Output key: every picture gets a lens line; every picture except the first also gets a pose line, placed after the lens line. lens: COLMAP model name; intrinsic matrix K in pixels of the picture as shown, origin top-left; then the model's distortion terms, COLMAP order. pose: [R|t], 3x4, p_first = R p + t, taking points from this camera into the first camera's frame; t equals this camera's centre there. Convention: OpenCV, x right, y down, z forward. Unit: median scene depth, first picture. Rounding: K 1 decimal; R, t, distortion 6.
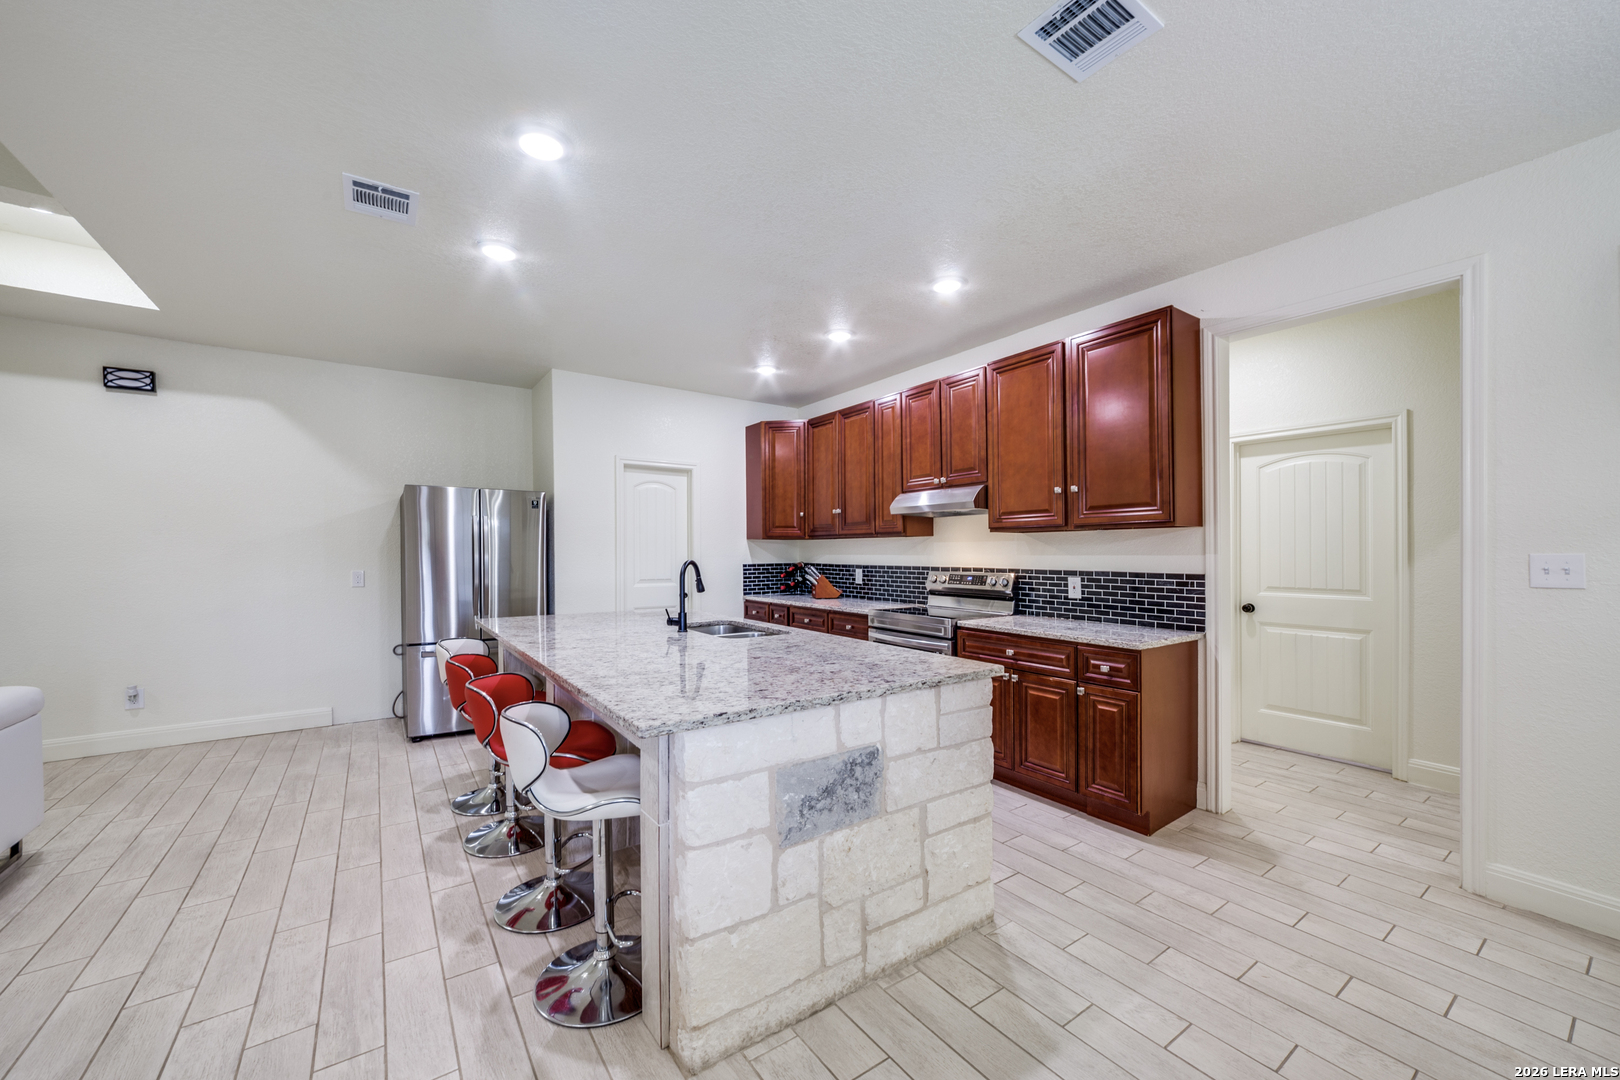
lens RADIAL K [[634.3, 0, 808.3], [0, 634.3, 555.7], [0, 0, 1]] dist [-0.001178, -0.000081]
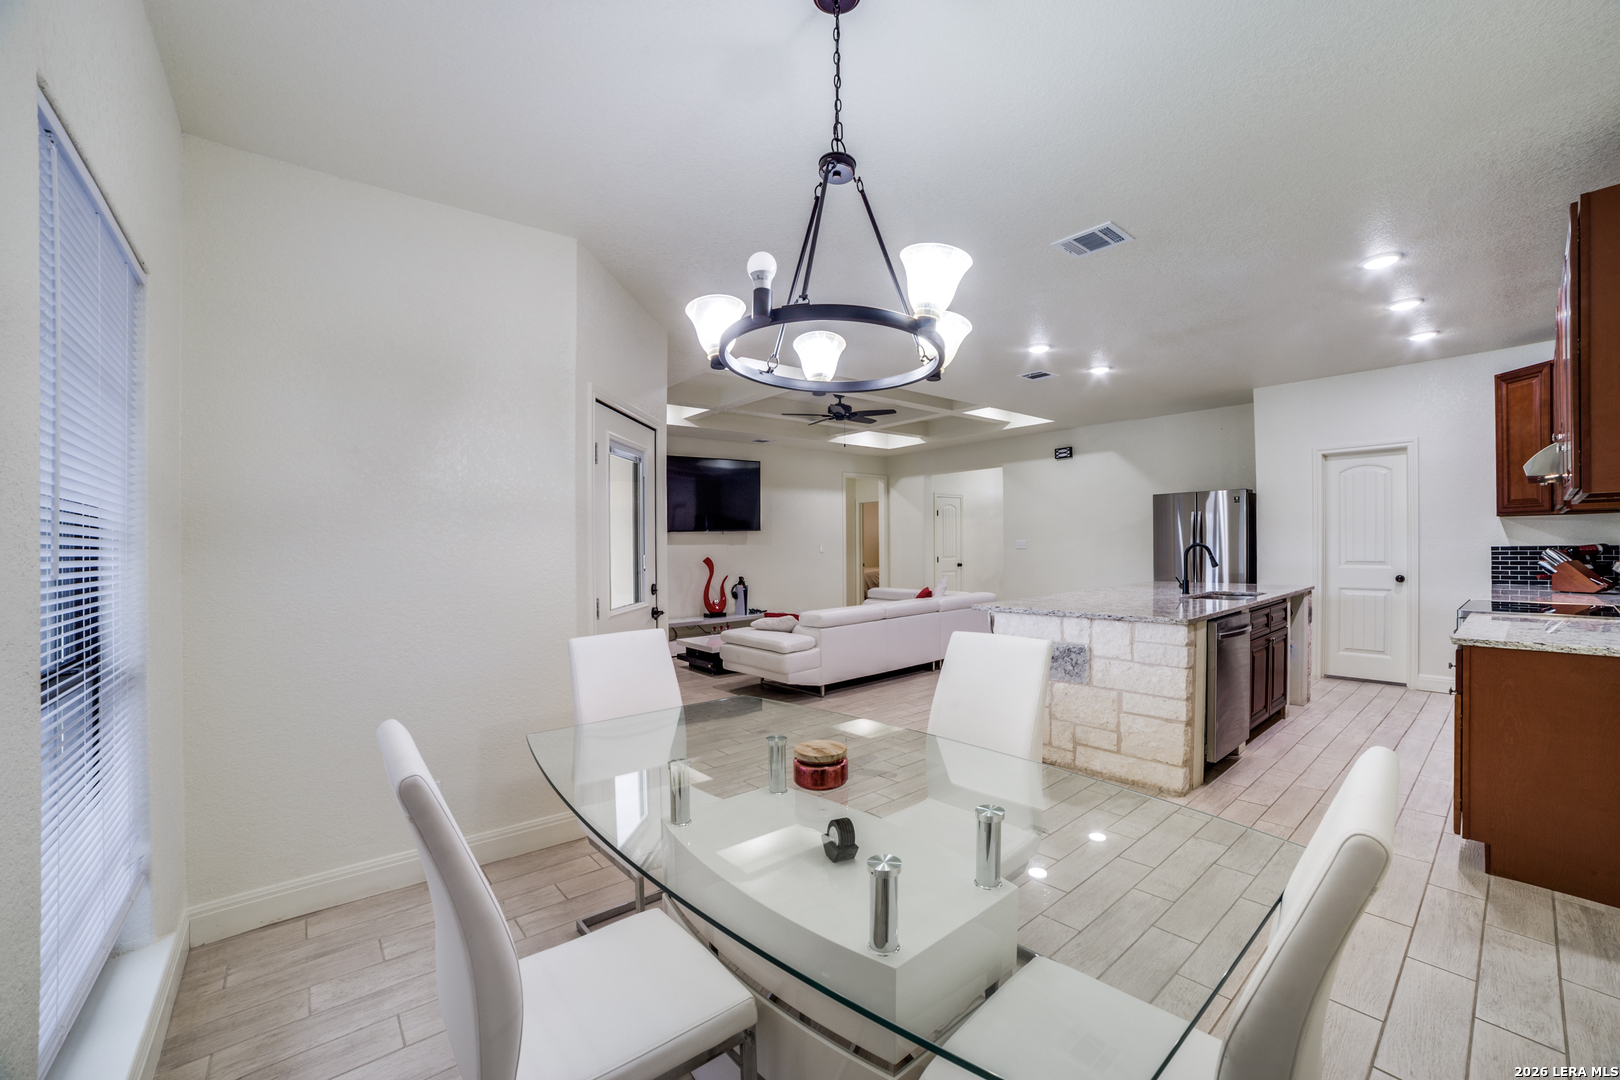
lens RADIAL K [[624.6, 0, 813.2], [0, 624.6, 546.4], [0, 0, 1]] dist [0.015818, 0.000205]
pose [[0.094575, 0.002454, -0.995515, 1.417000], [0.011029, 0.999933, 0.003512, 0.000629], [0.995457, -0.011311, 0.094541, 0.045817]]
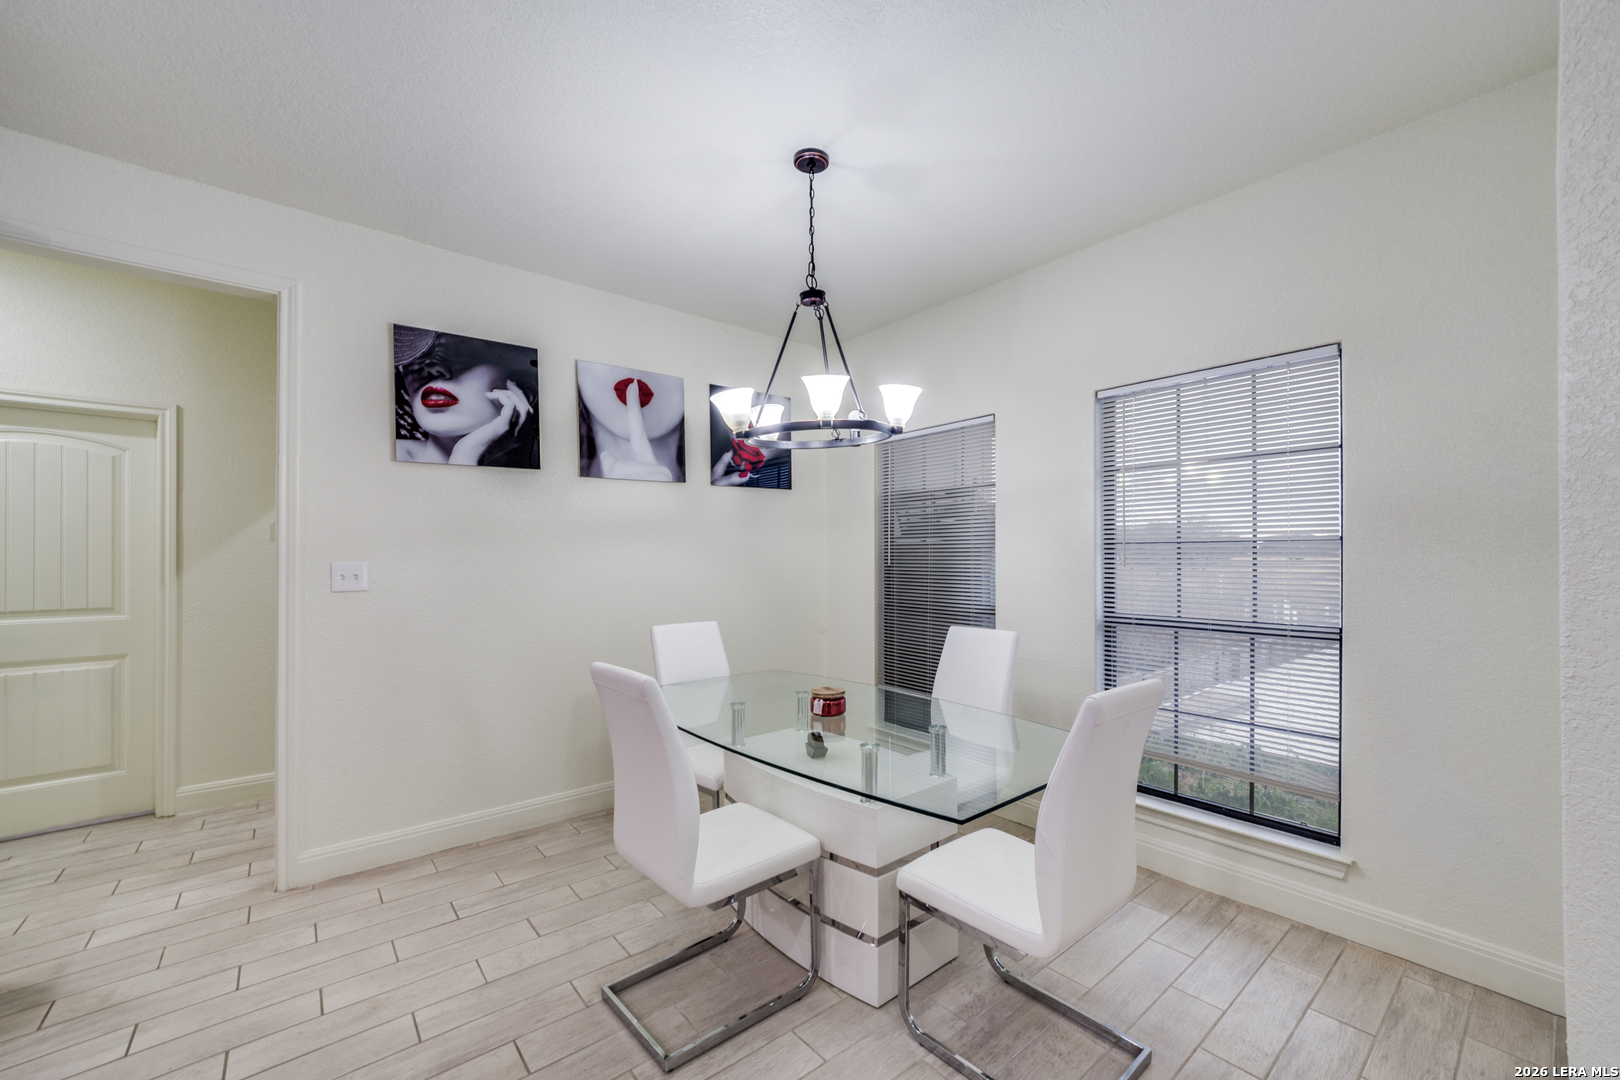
lens RADIAL K [[649.7, 0, 805.0], [0, 649.7, 552.4], [0, 0, 1]] dist [0.014295, 0.000429]
pose [[-0.092146, 0.010009, 0.995695, -0.088896], [0.010313, 0.999905, -0.009097, -0.000830], [-0.995692, 0.009430, -0.092241, 0.207448]]
